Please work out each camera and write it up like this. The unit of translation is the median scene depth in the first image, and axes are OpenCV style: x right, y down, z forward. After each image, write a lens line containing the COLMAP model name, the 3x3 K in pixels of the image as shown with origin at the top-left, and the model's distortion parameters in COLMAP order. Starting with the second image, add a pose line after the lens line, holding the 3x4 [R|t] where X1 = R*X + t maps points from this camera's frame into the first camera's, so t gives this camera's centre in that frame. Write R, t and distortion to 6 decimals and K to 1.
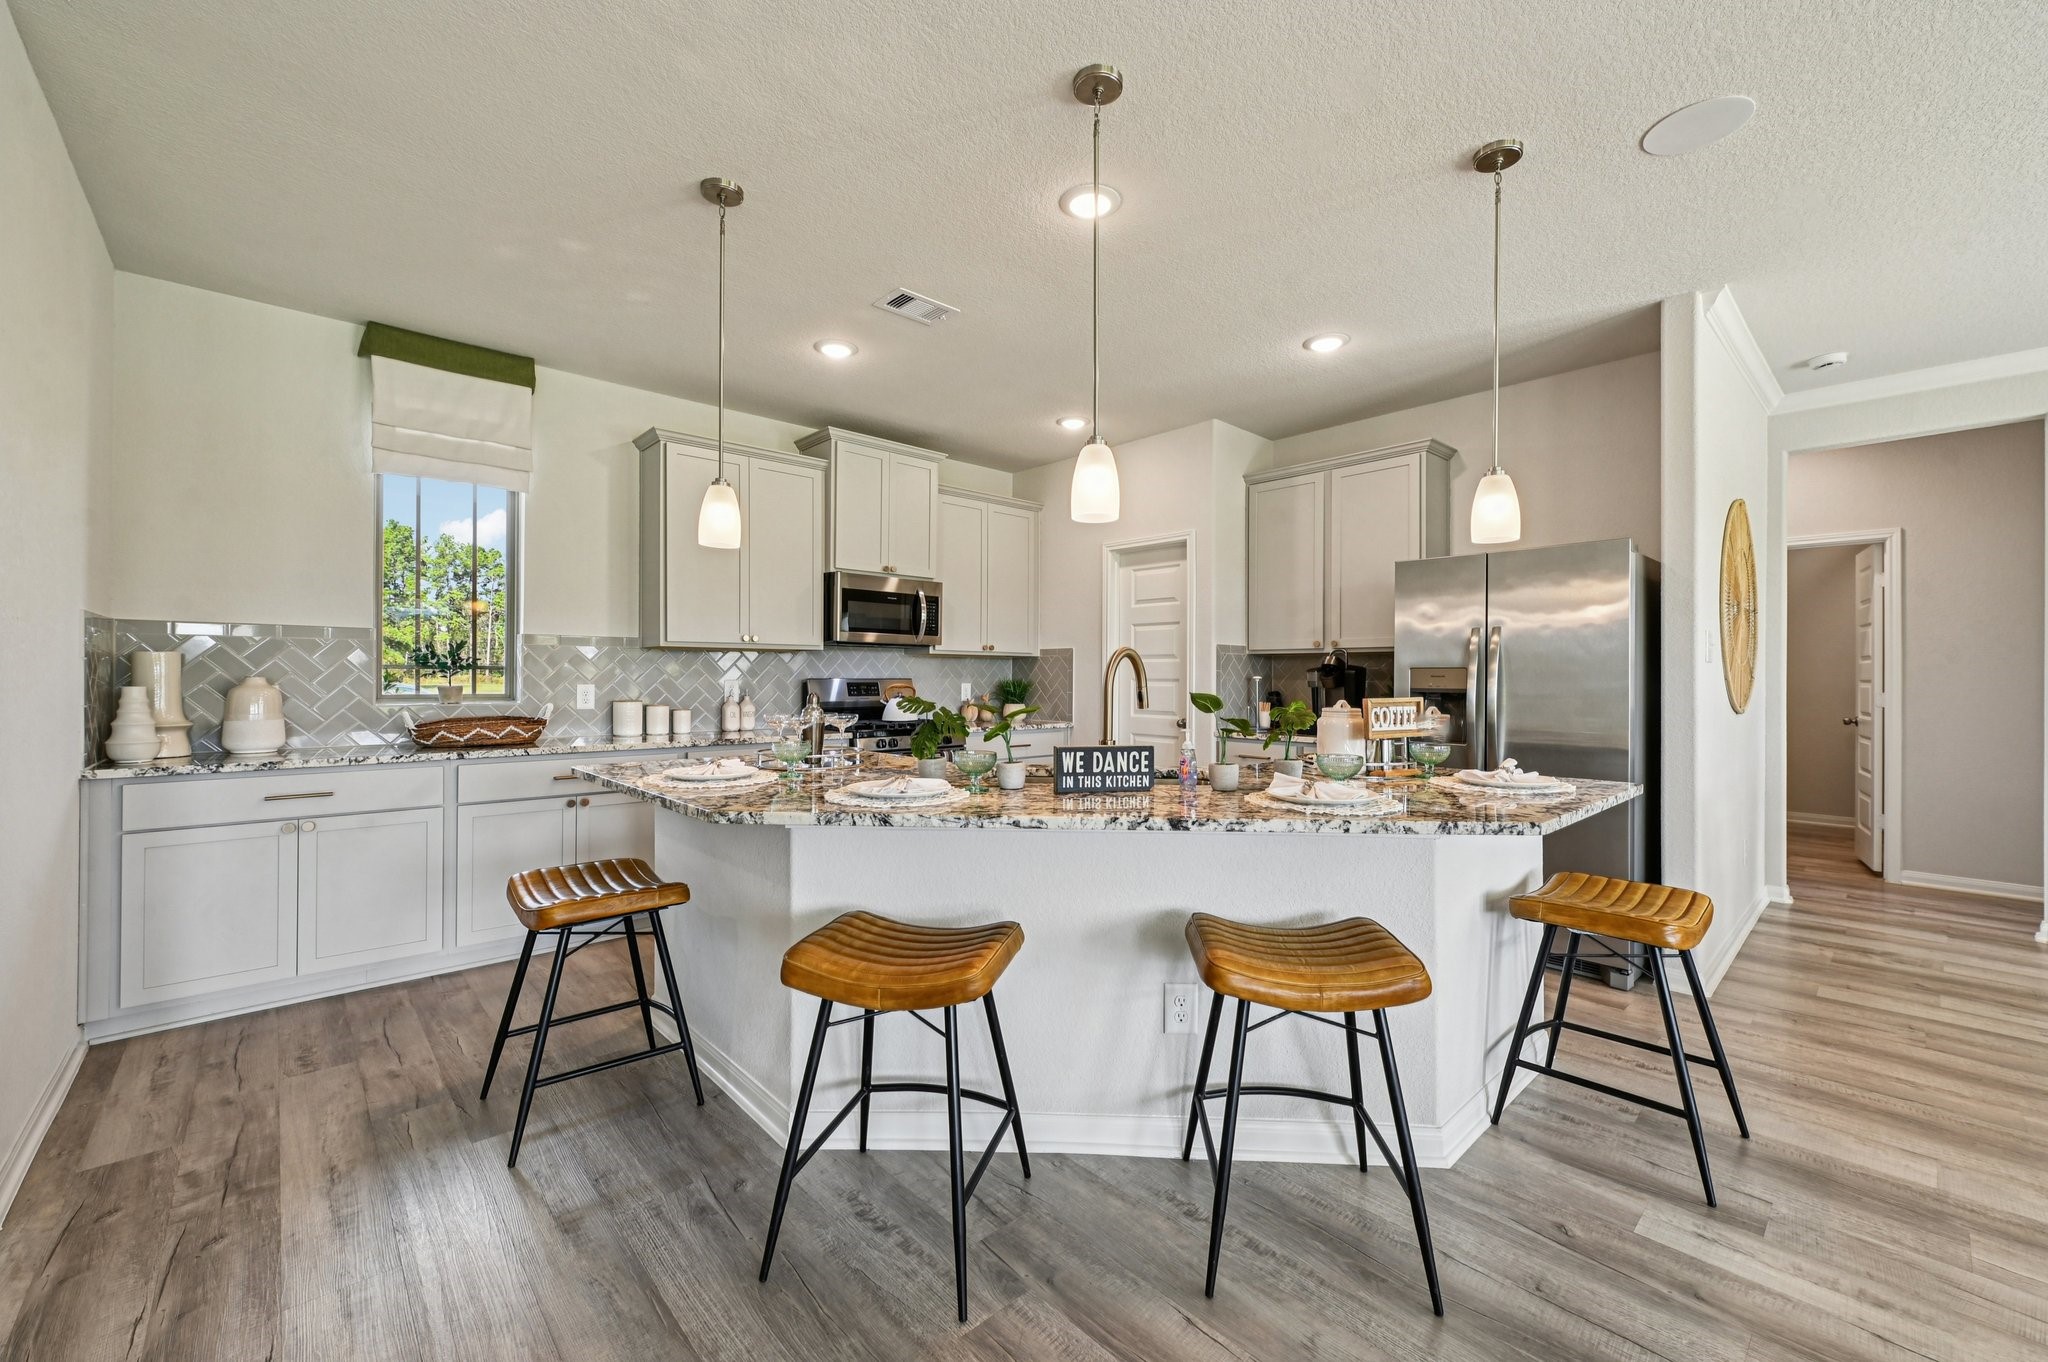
lens RADIAL K [[807.2, 0, 1024.0], [0, 807.2, 681.0], [0, 0, 1]] dist [-0.000174, -0.000216]
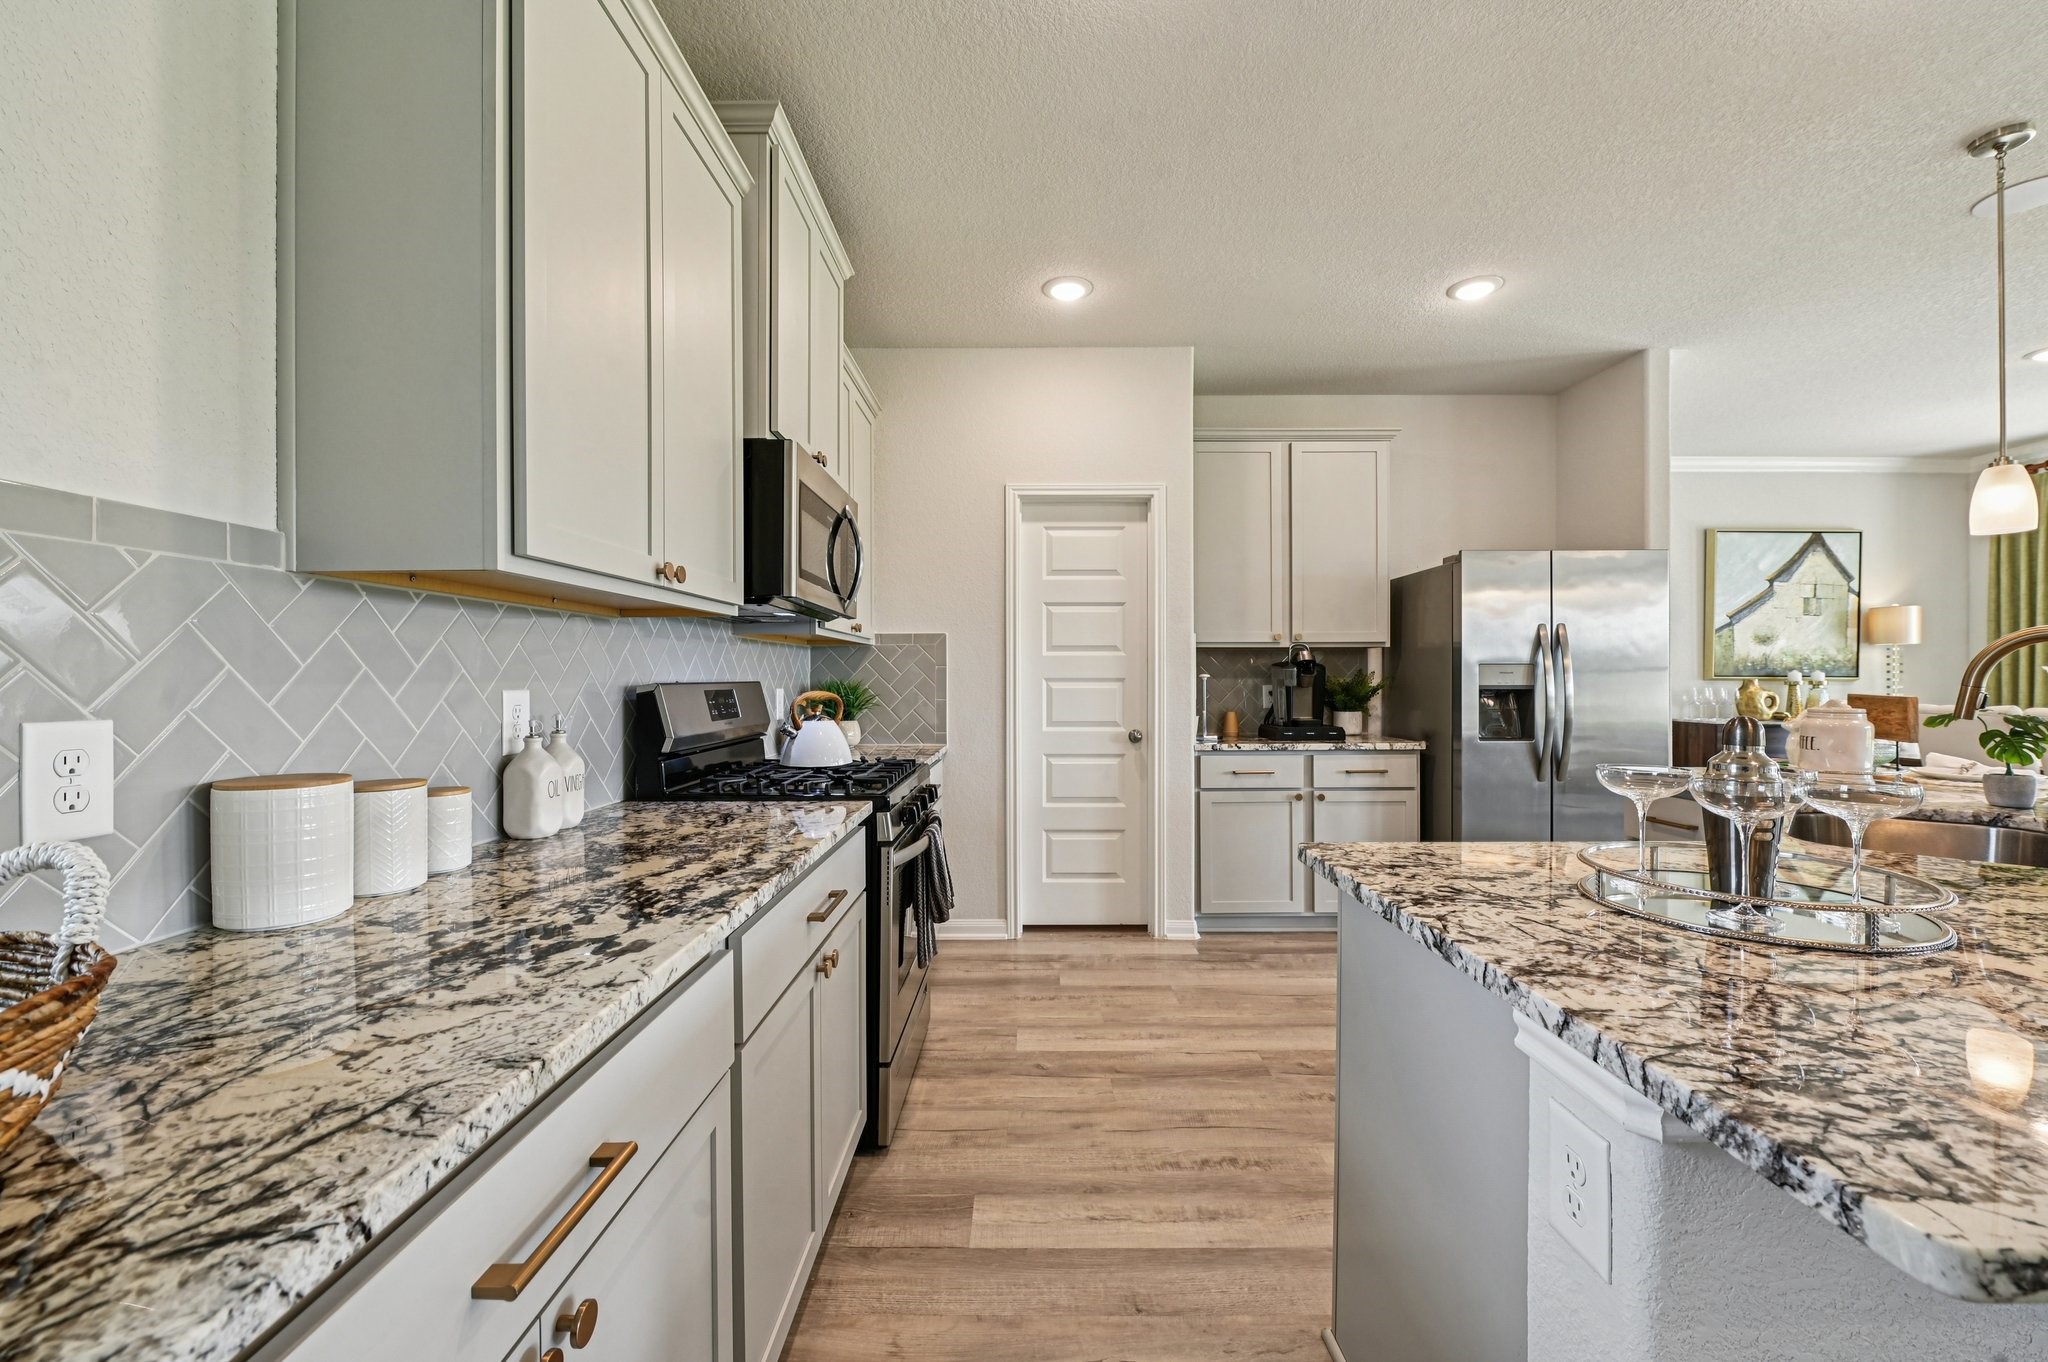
lens RADIAL K [[807.2, 0, 1024.0], [0, 807.2, 681.0], [0, 0, 1]] dist [-0.000174, -0.000216]
pose [[0.676813, -0.009685, 0.736092, -0.469456], [0.009405, 0.999946, 0.004509, -0.004222], [-0.736095, 0.003871, 0.676867, 0.600522]]
